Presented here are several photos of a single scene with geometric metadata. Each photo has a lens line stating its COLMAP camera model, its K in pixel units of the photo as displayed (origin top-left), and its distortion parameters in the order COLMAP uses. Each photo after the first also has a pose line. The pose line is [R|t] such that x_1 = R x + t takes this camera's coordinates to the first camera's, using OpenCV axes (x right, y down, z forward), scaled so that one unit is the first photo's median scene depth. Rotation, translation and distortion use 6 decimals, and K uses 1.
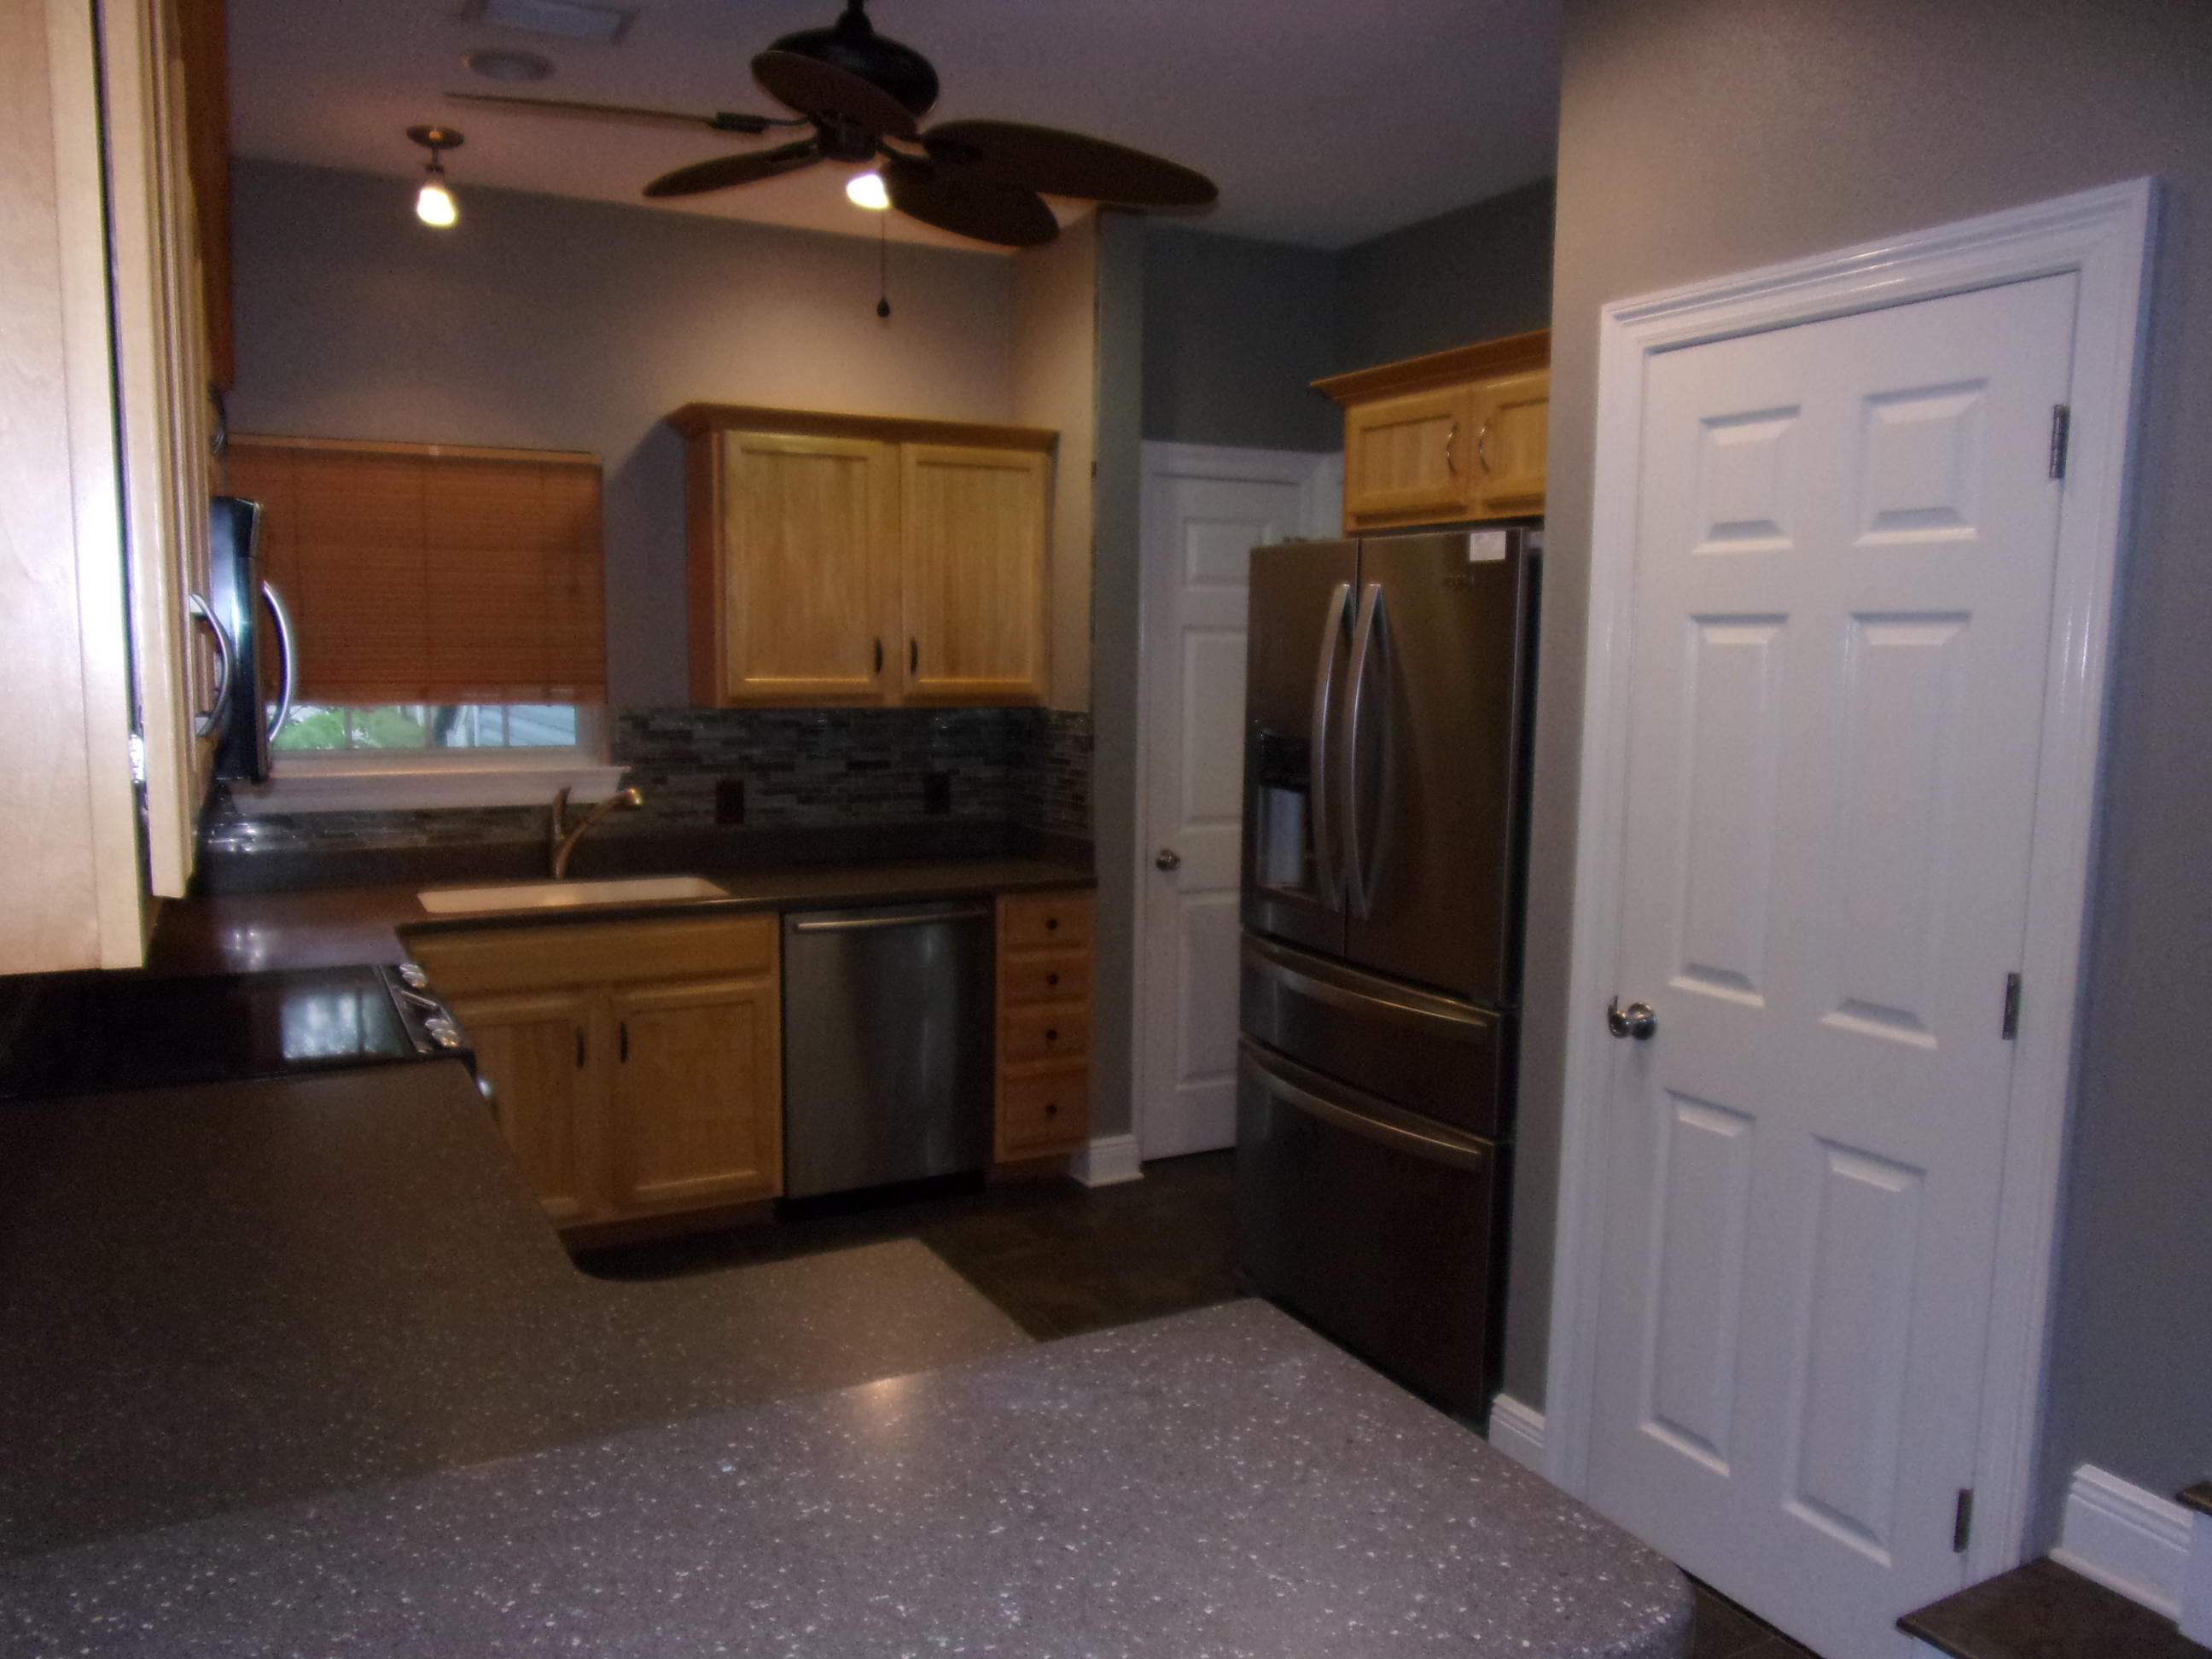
lens RADIAL K [[1595.8, 0, 1107.6], [0, 1595.8, 843.6], [0, 0, 1]] dist [-0.035033, 0.011226]
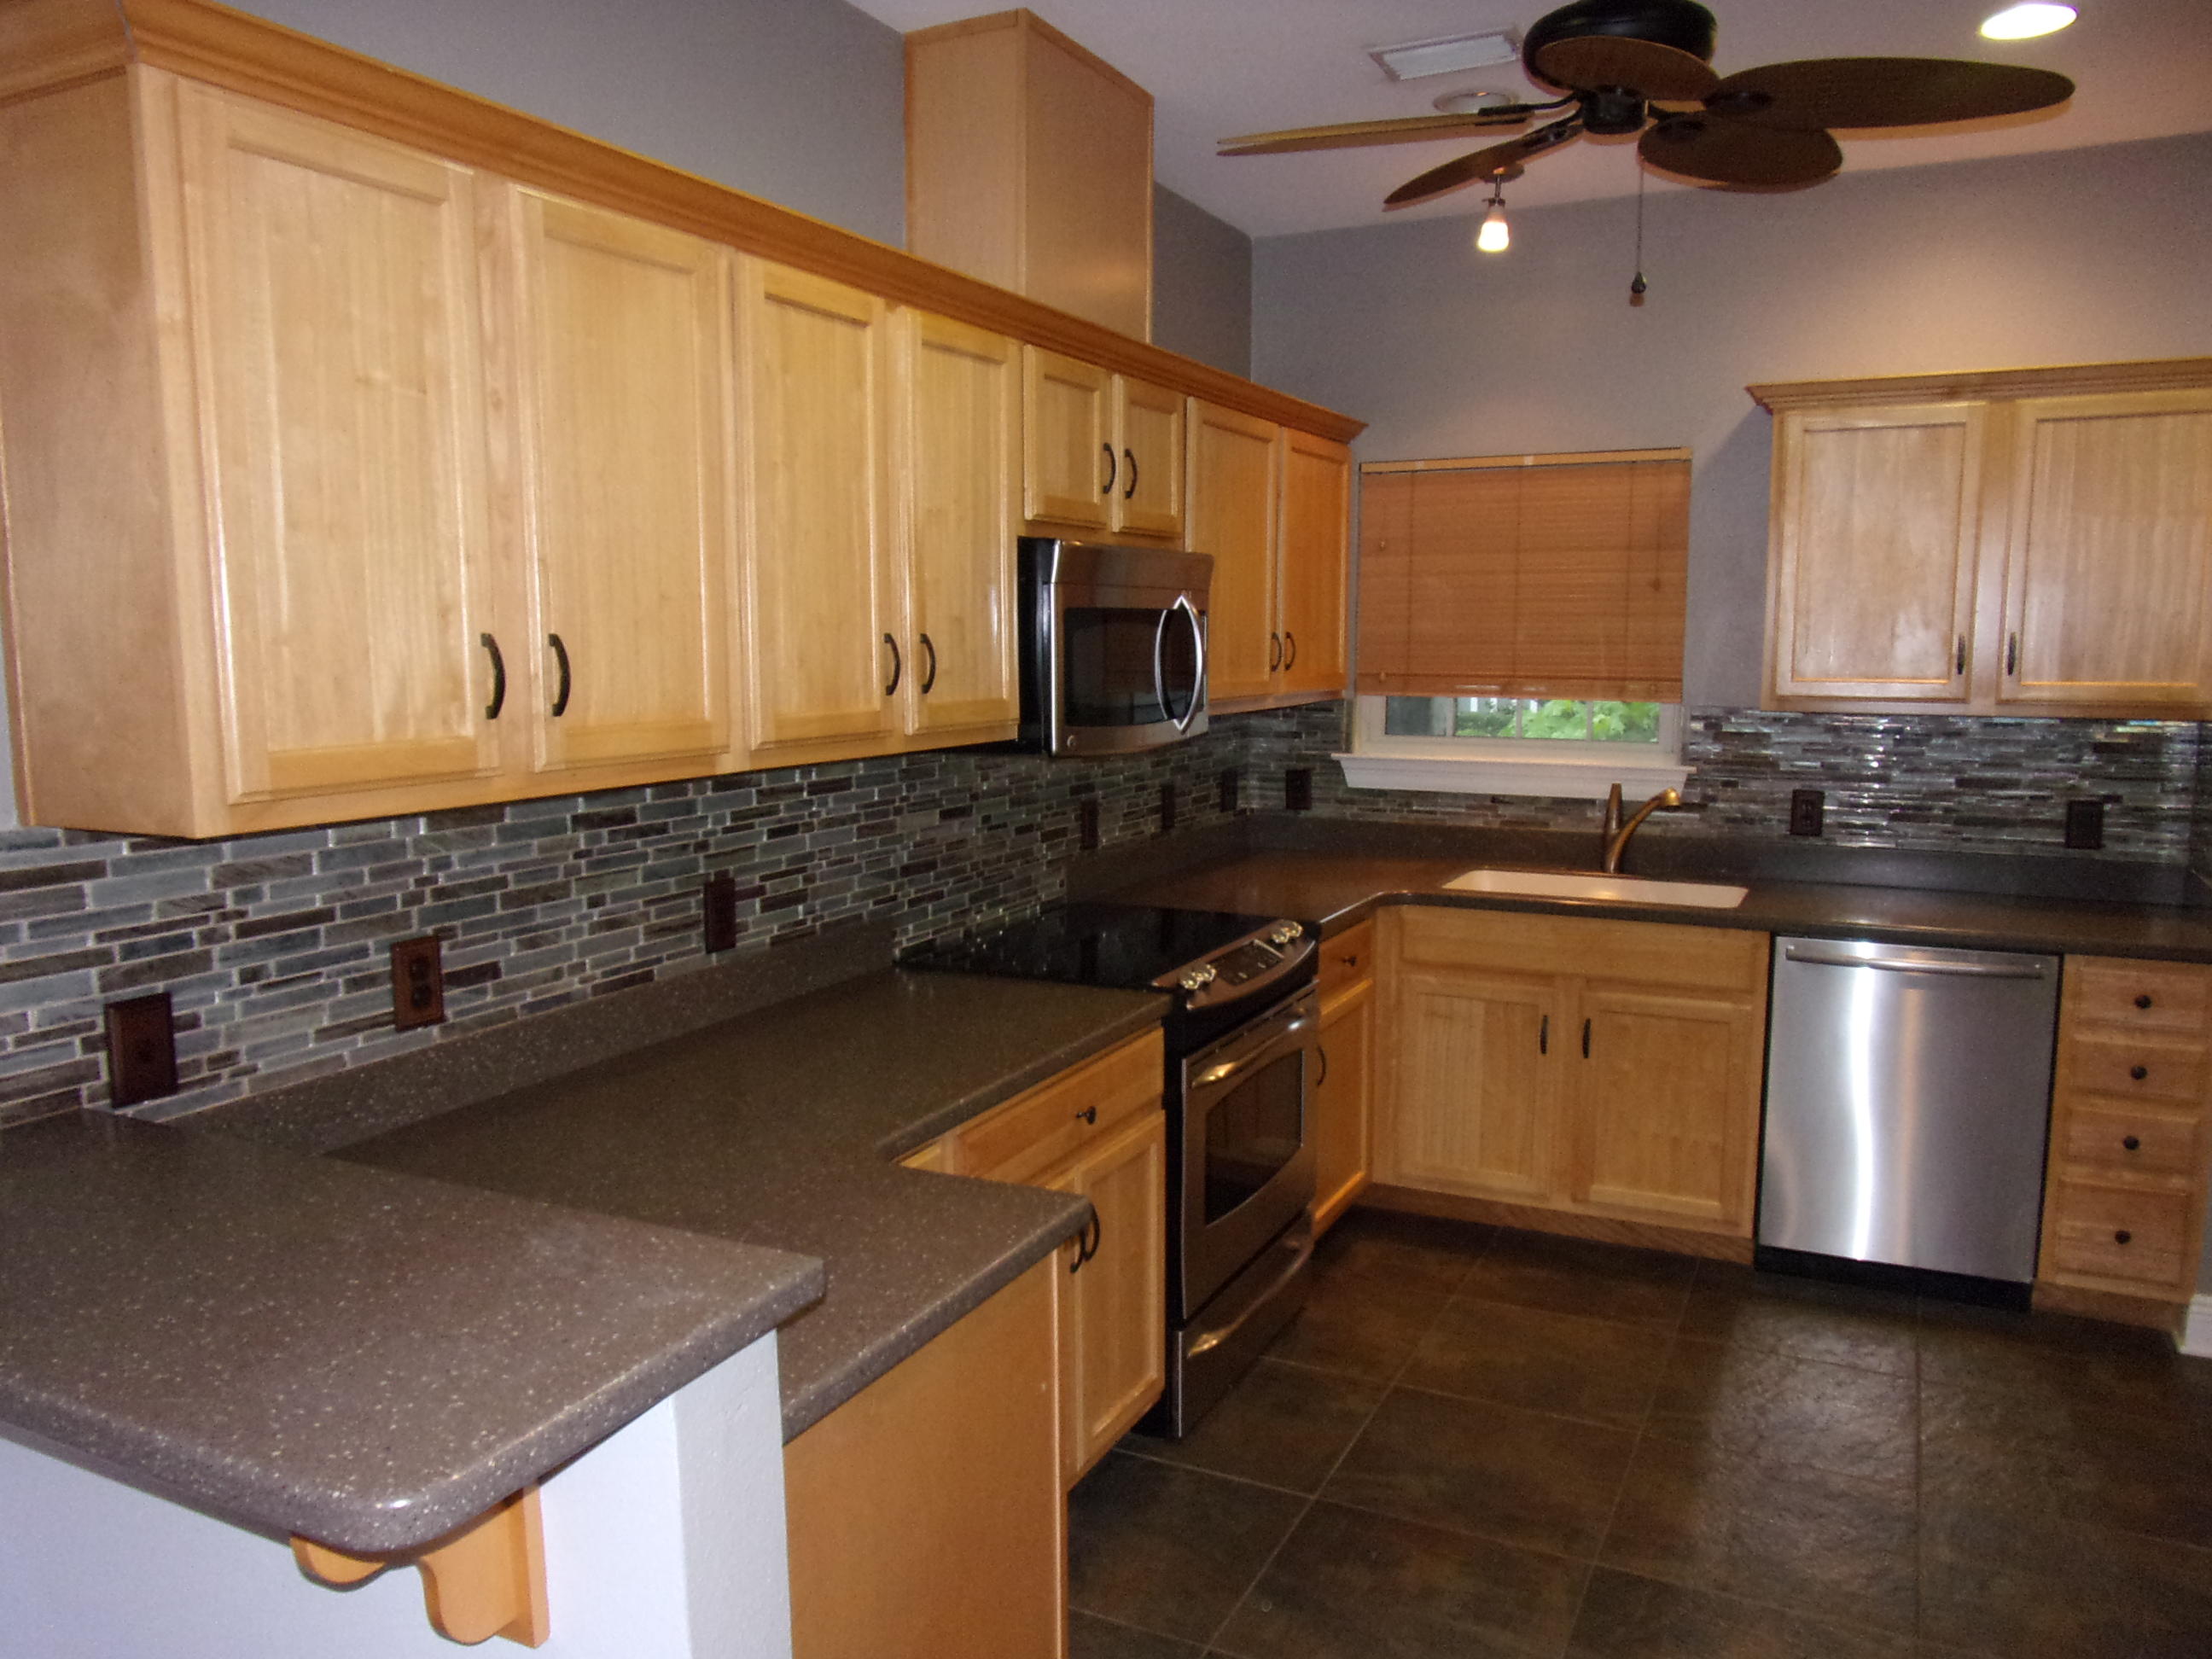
lens RADIAL K [[1595.8, 0, 1109.1], [0, 1595.8, 851.7], [0, 0, 1]] dist [-0.035033, 0.011226]
pose [[0.577856, 0.099685, -0.810028, 0.290110], [-0.094369, 0.994017, 0.055006, -0.016929], [0.810664, 0.044656, 0.583806, 0.145406]]
